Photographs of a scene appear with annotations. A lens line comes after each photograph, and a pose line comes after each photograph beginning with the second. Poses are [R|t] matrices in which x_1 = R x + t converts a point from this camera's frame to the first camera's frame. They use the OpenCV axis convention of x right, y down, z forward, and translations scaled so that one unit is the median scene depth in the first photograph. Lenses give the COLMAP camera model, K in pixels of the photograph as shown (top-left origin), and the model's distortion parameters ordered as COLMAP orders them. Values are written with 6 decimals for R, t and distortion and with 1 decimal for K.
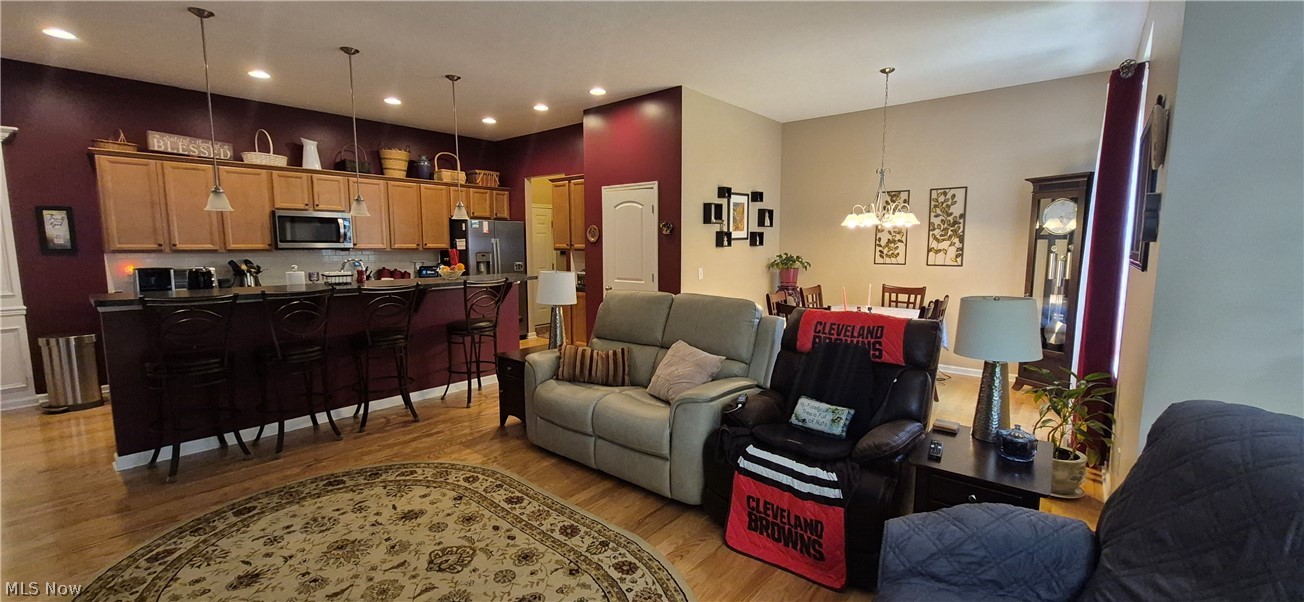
lens RADIAL K [[512.5, 0, 651.6], [0, 512.5, 300.7], [0, 0, 1]] dist [0.001411, 0.000395]
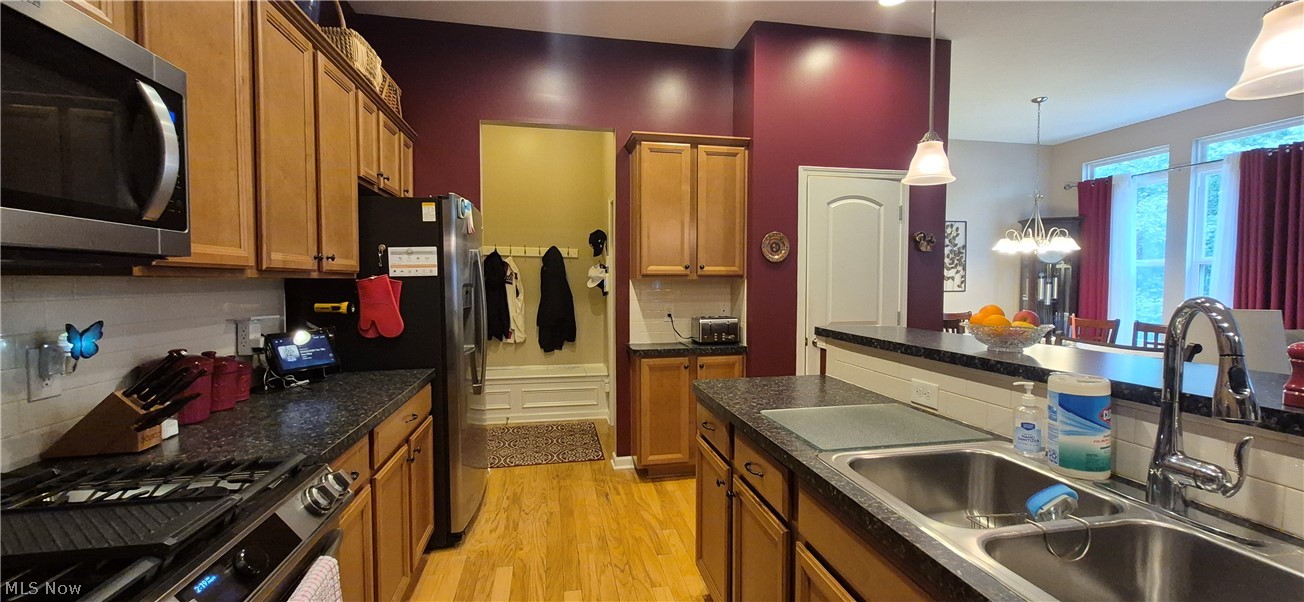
lens RADIAL K [[512.5, 0, 655.9], [0, 512.5, 299.9], [0, 0, 1]] dist [0.001411, 0.000395]
pose [[0.613523, -0.031265, 0.789058, -0.656642], [0.090064, 0.995466, -0.030585, -0.070880], [-0.784524, 0.089830, 0.613557, 0.793536]]
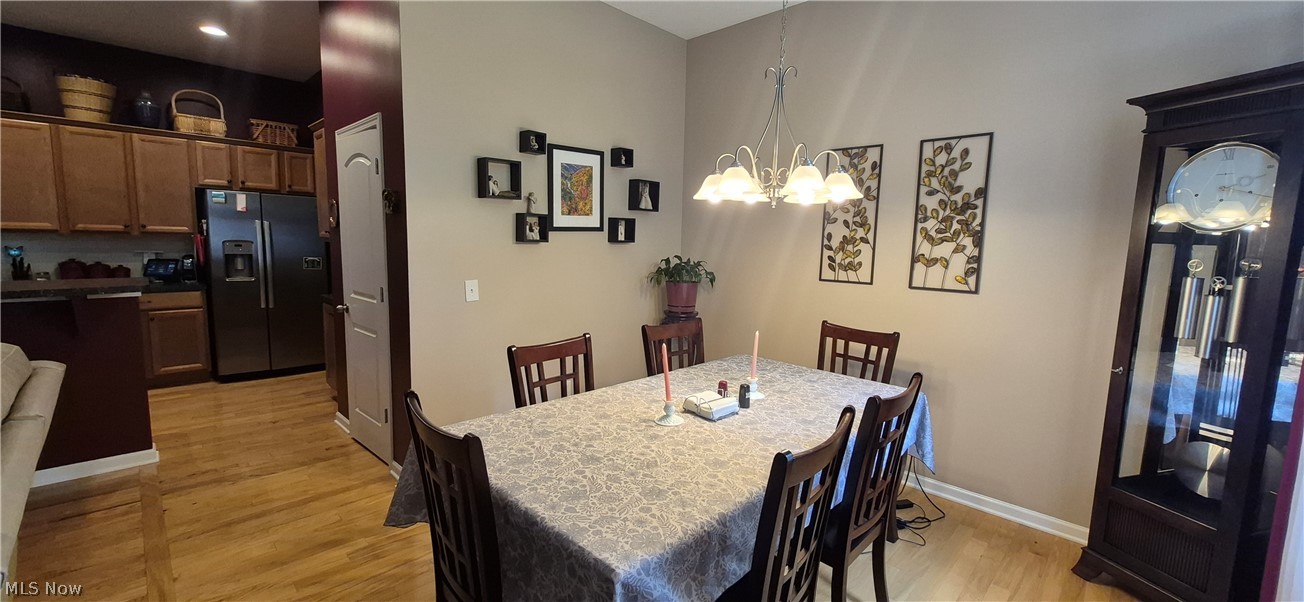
lens RADIAL K [[512.5, 0, 654.1], [0, 512.5, 299.1], [0, 0, 1]] dist [0.001411, 0.000395]
pose [[0.997171, 0.035209, -0.066406, 0.304949], [-0.034883, 0.999373, 0.006069, -0.050592], [0.066578, -0.003735, 0.997774, 0.451016]]
